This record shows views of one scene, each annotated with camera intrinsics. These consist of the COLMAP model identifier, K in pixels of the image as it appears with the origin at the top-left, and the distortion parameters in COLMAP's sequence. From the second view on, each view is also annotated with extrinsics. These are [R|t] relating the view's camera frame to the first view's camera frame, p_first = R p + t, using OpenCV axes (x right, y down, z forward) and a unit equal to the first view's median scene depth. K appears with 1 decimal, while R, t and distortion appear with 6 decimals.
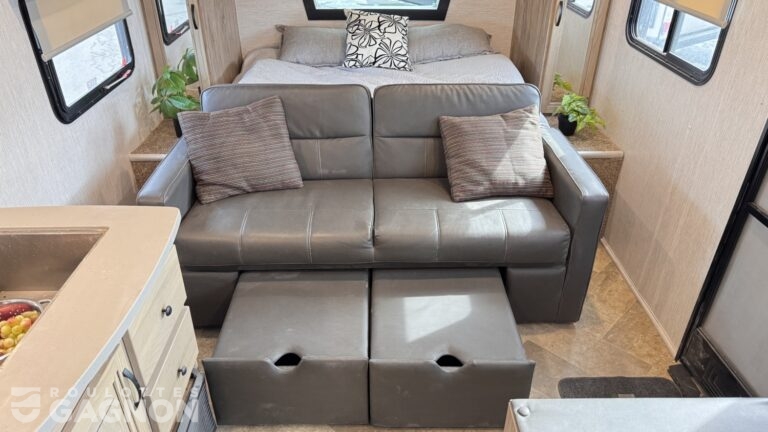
lens RADIAL K [[541.3, 0, 383.6], [0, 541.3, 224.8], [0, 0, 1]] dist [0.065653, -0.117655]
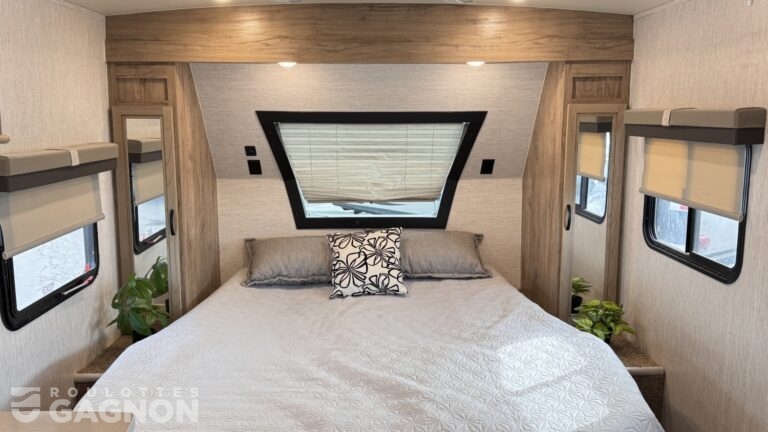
lens RADIAL K [[673.4, 0, 384.0], [0, 673.4, 216.0], [0, 0, 1]] dist [0.125270, -0.237913]
pose [[0.999984, -0.003169, 0.004608, 0.004405], [0.004726, 0.919448, -0.393184, 0.069674], [-0.002991, 0.393199, 0.919448, -0.065503]]
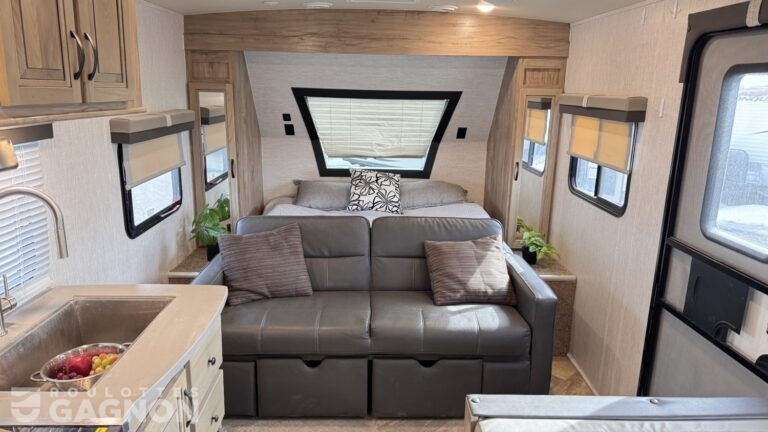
lens RADIAL K [[541.3, 0, 383.6], [0, 541.3, 224.8], [0, 0, 1]] dist [0.065653, -0.117655]
pose [[0.999812, 0.017237, 0.008829, -0.002856], [-0.013793, 0.953784, -0.300176, 0.139558], [-0.013595, 0.299998, 0.953843, -0.206630]]
